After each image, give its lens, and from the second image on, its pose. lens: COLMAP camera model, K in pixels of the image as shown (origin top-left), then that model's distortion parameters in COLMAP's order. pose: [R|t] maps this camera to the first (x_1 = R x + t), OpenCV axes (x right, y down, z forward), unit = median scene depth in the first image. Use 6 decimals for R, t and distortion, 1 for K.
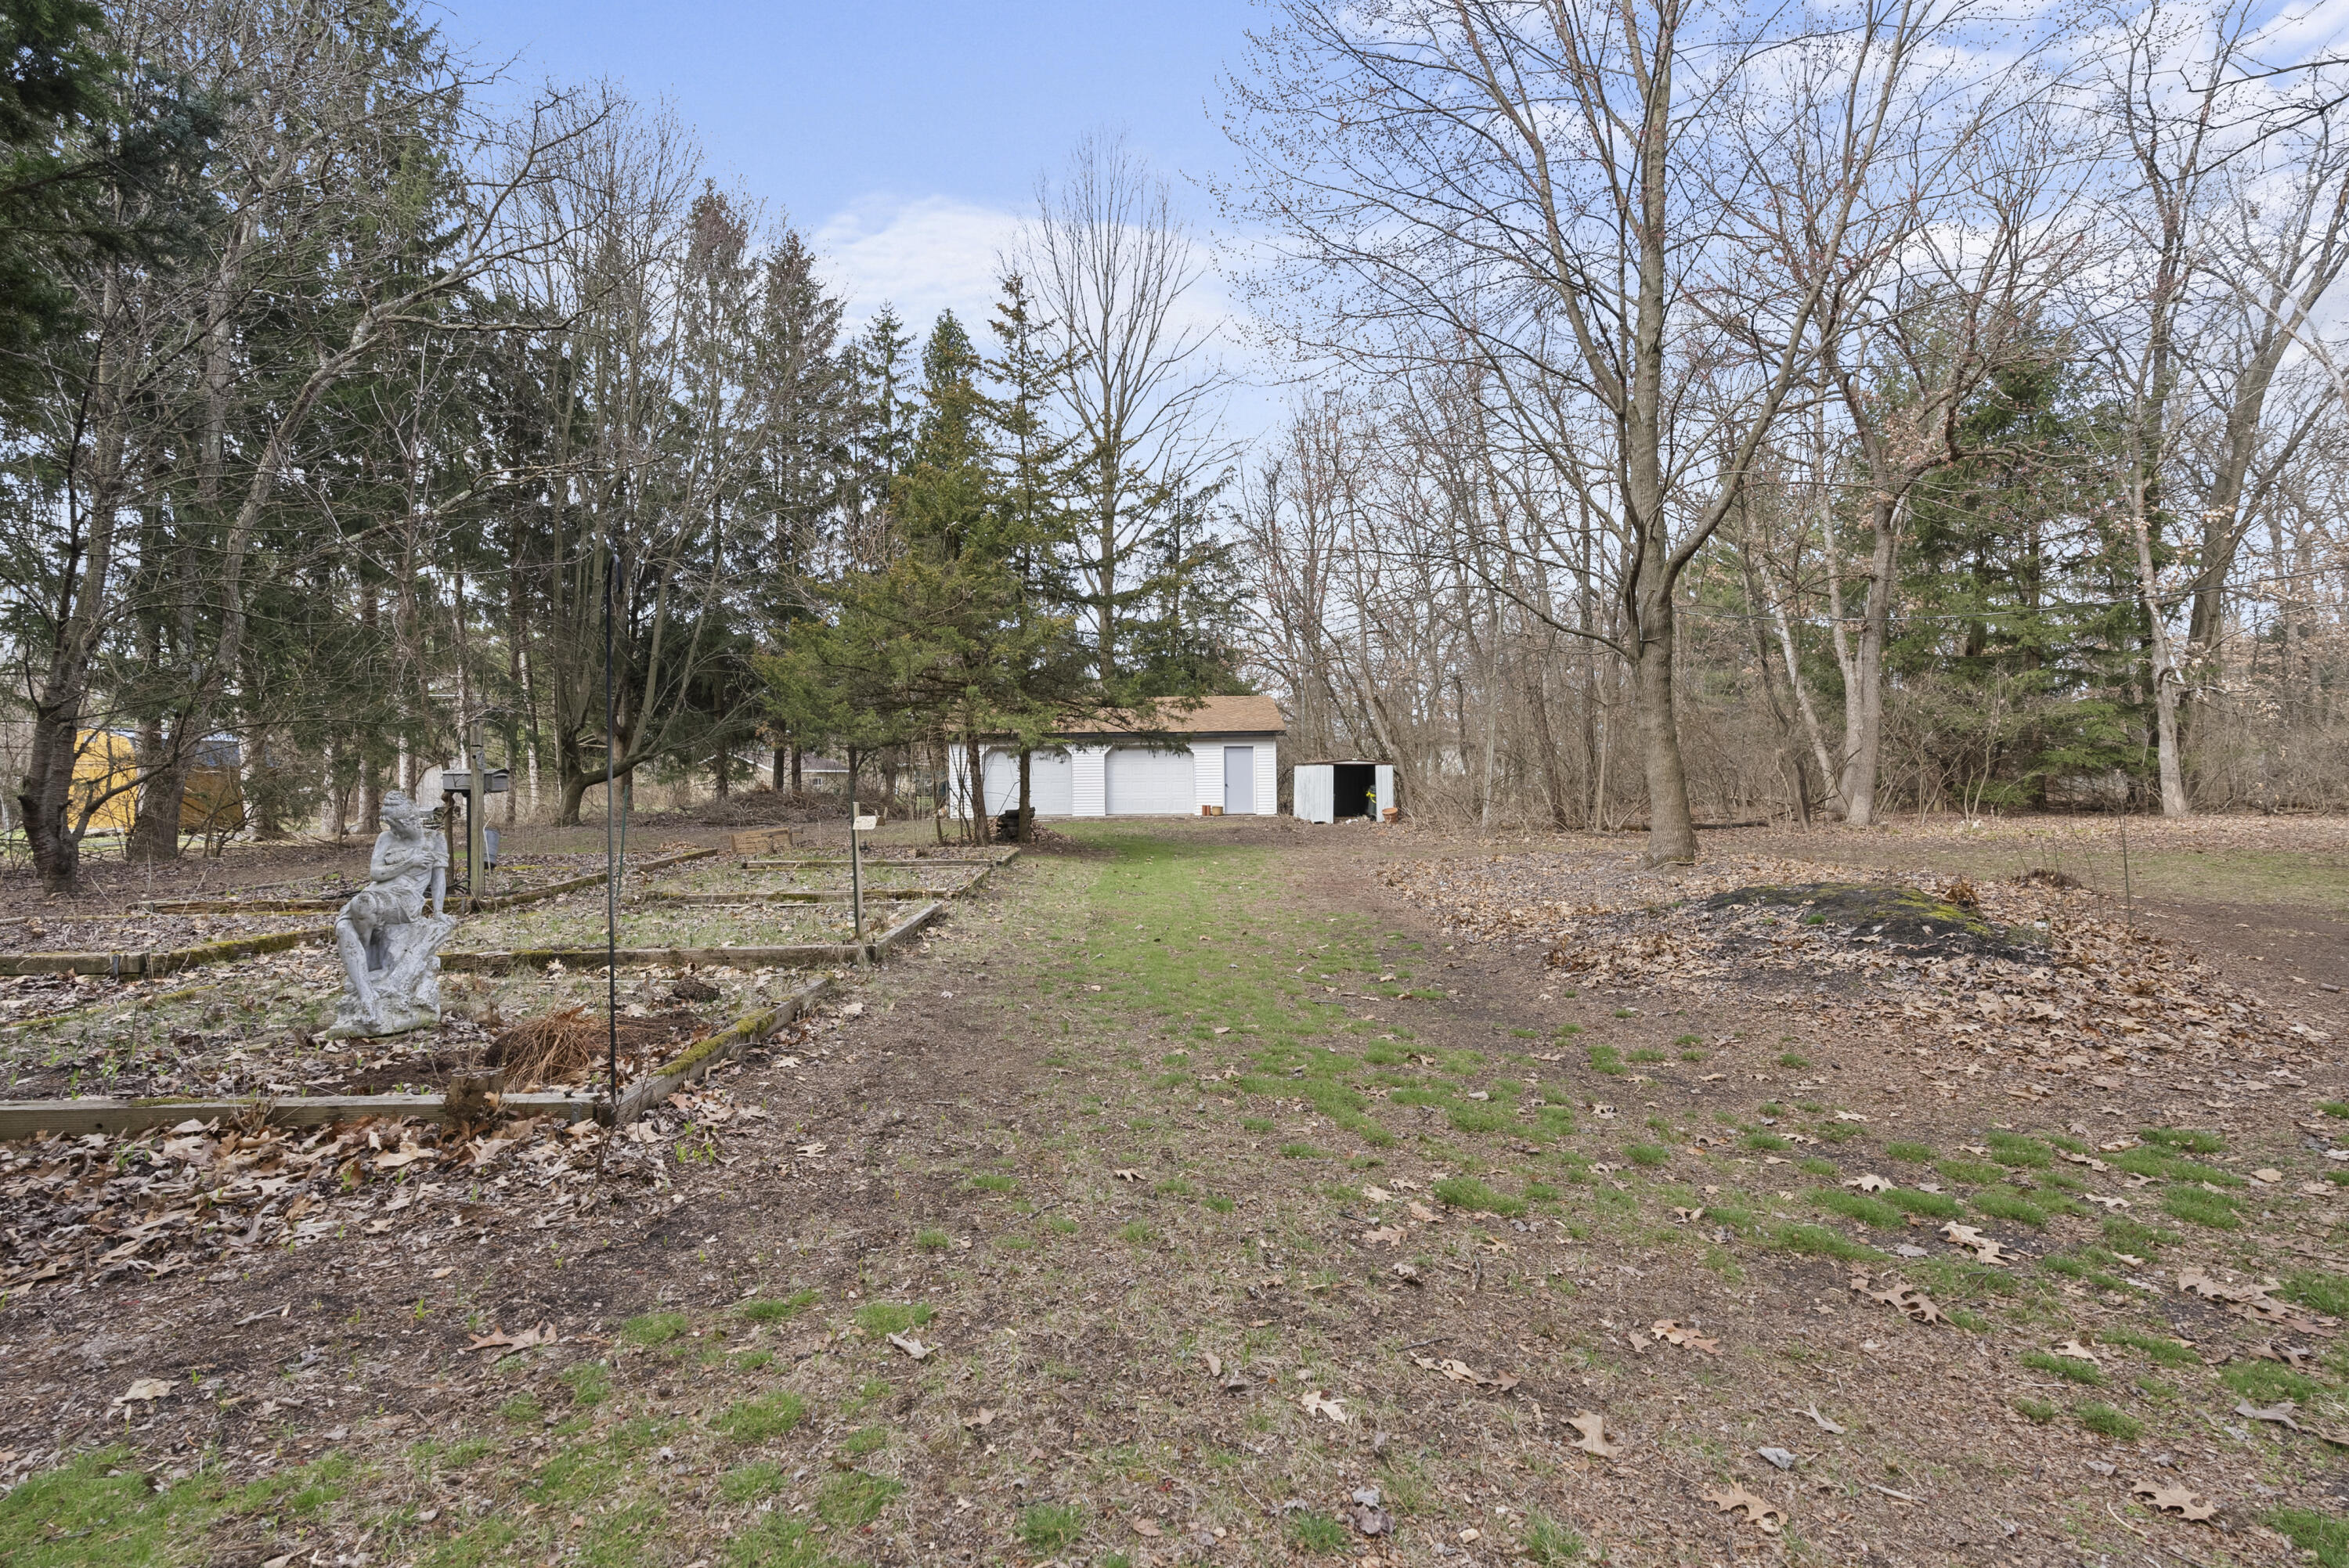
lens RADIAL K [[1077.3, 0, 1175.2], [0, 1077.3, 783.1], [0, 0, 1]] dist [0.001054, -0.000007]
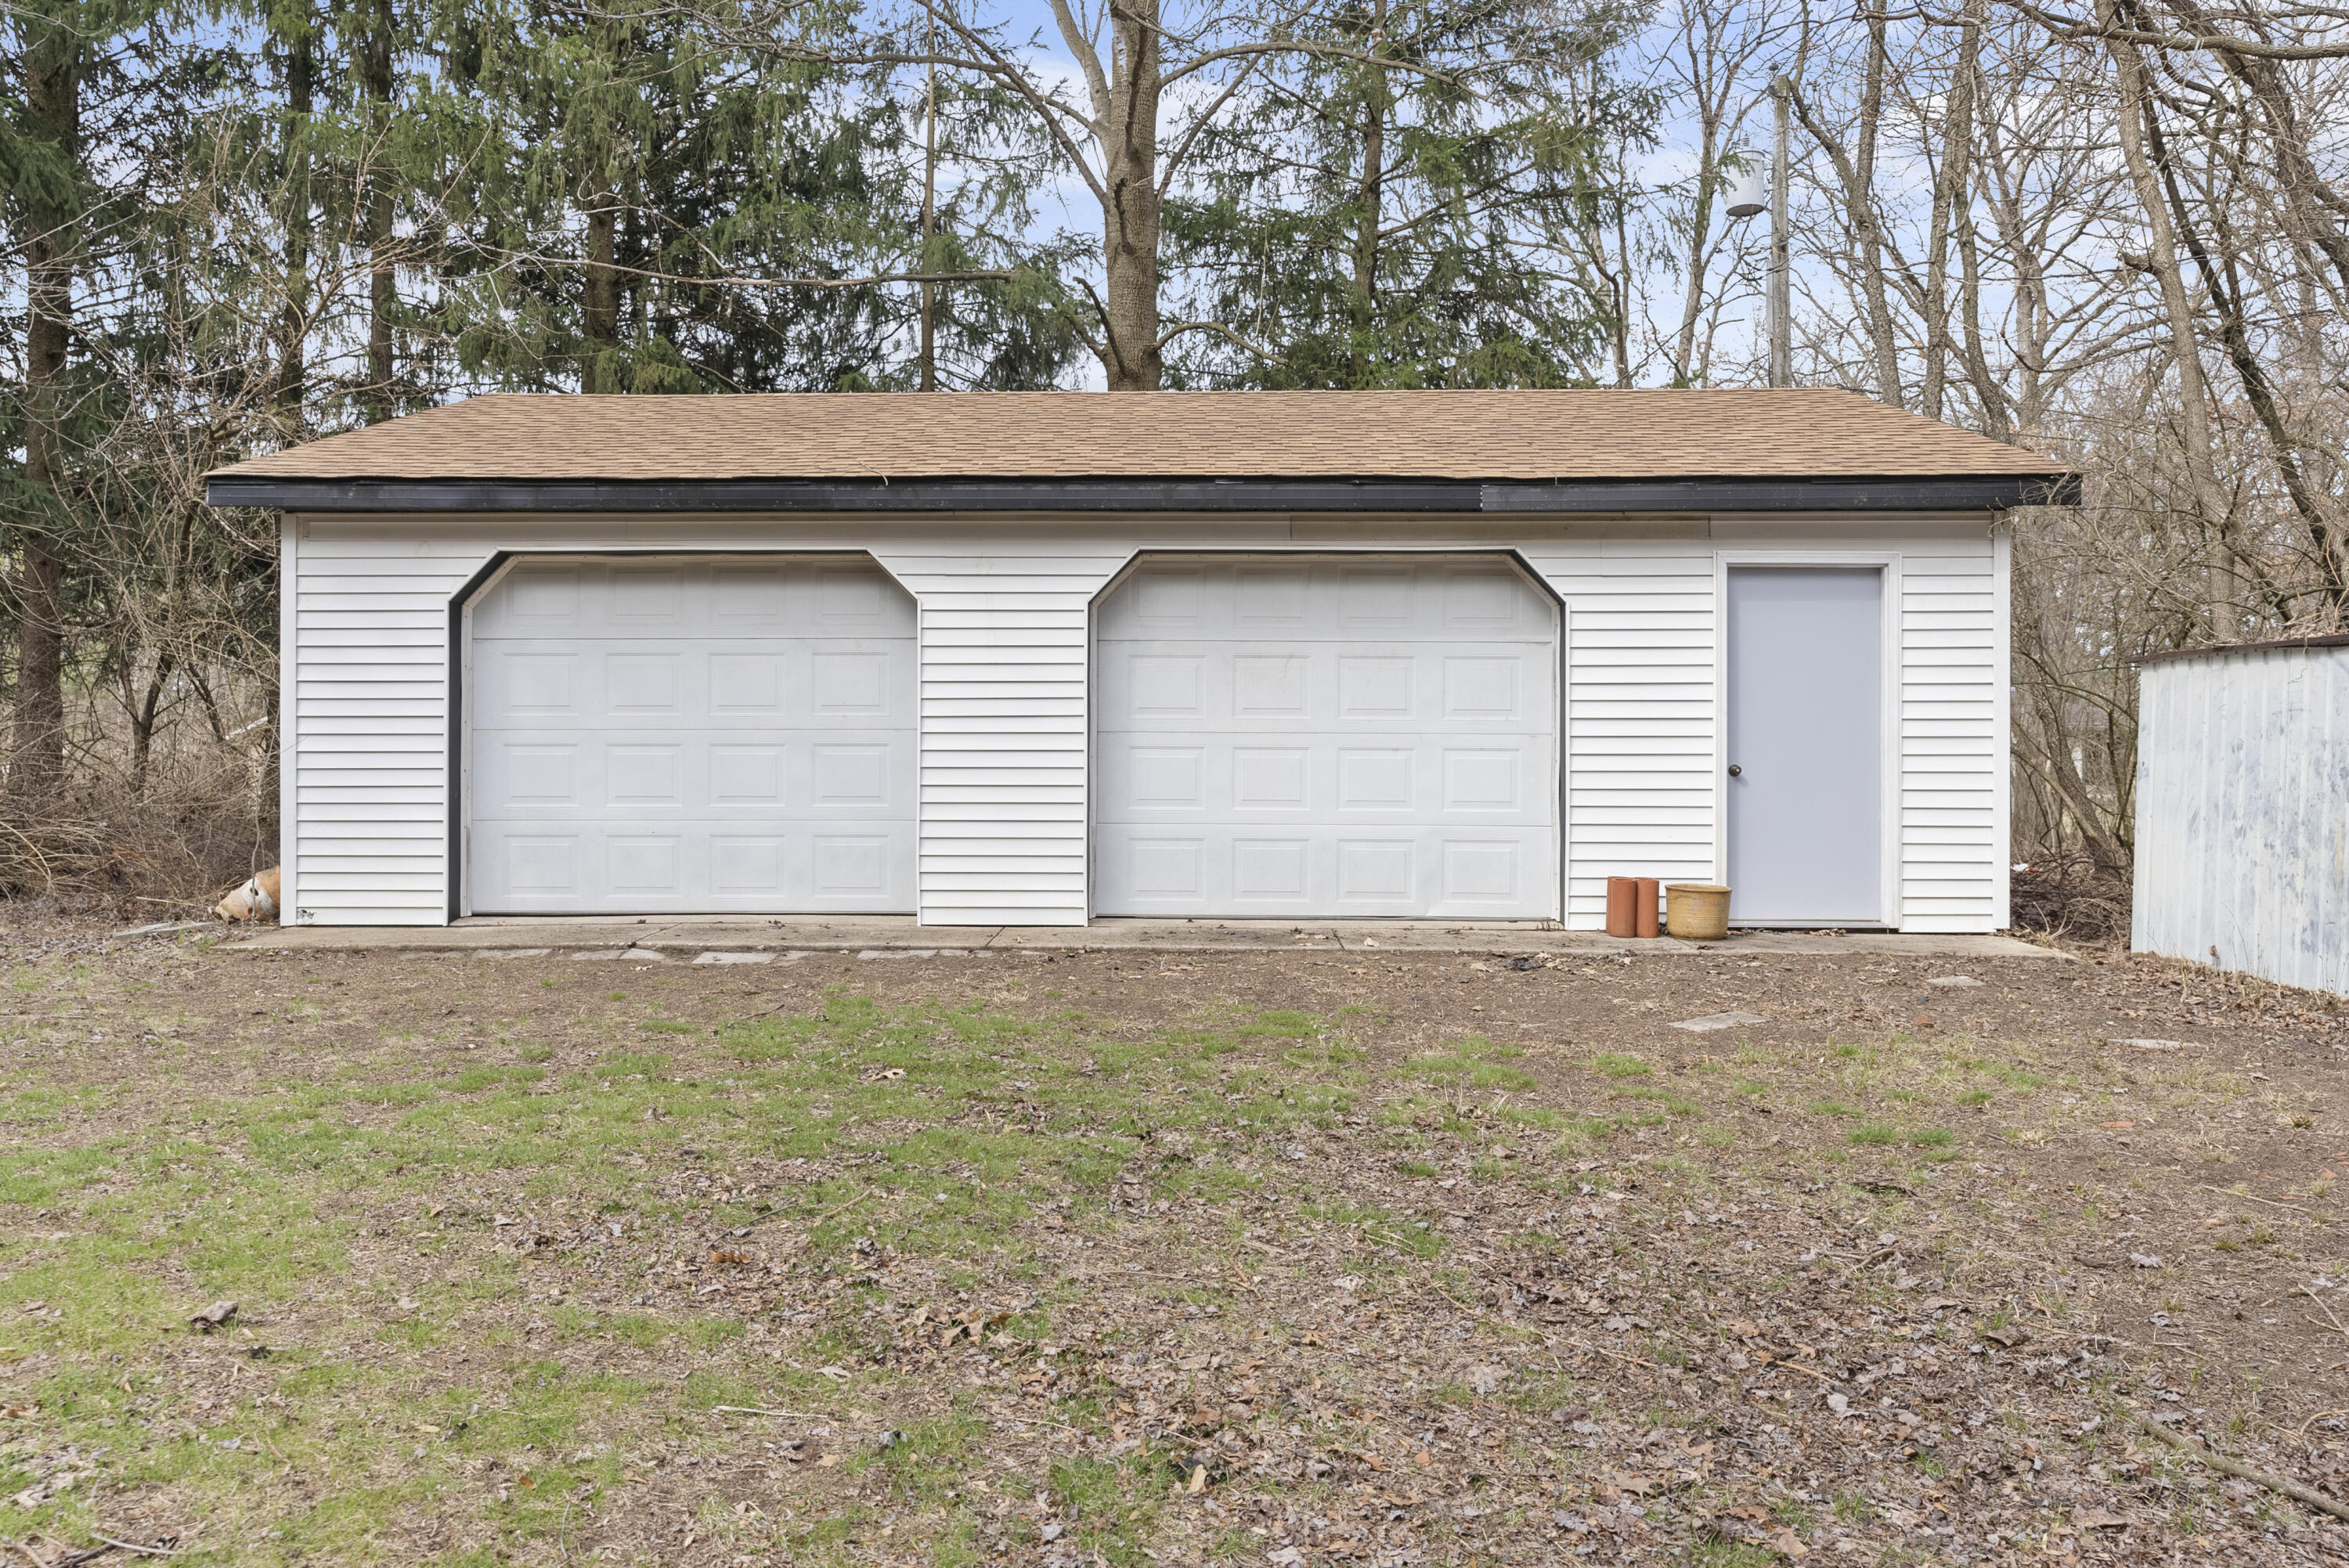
lens RADIAL K [[1762.7, 0, 1174.5], [0, 1762.7, 788.2], [0, 0, 1]] dist [-0.000112, -0.000067]
pose [[0.998732, 0.016899, -0.047425, -0.035594], [-0.017454, 0.999784, -0.011304, 0.009874], [0.047223, 0.012117, 0.998811, 0.694737]]
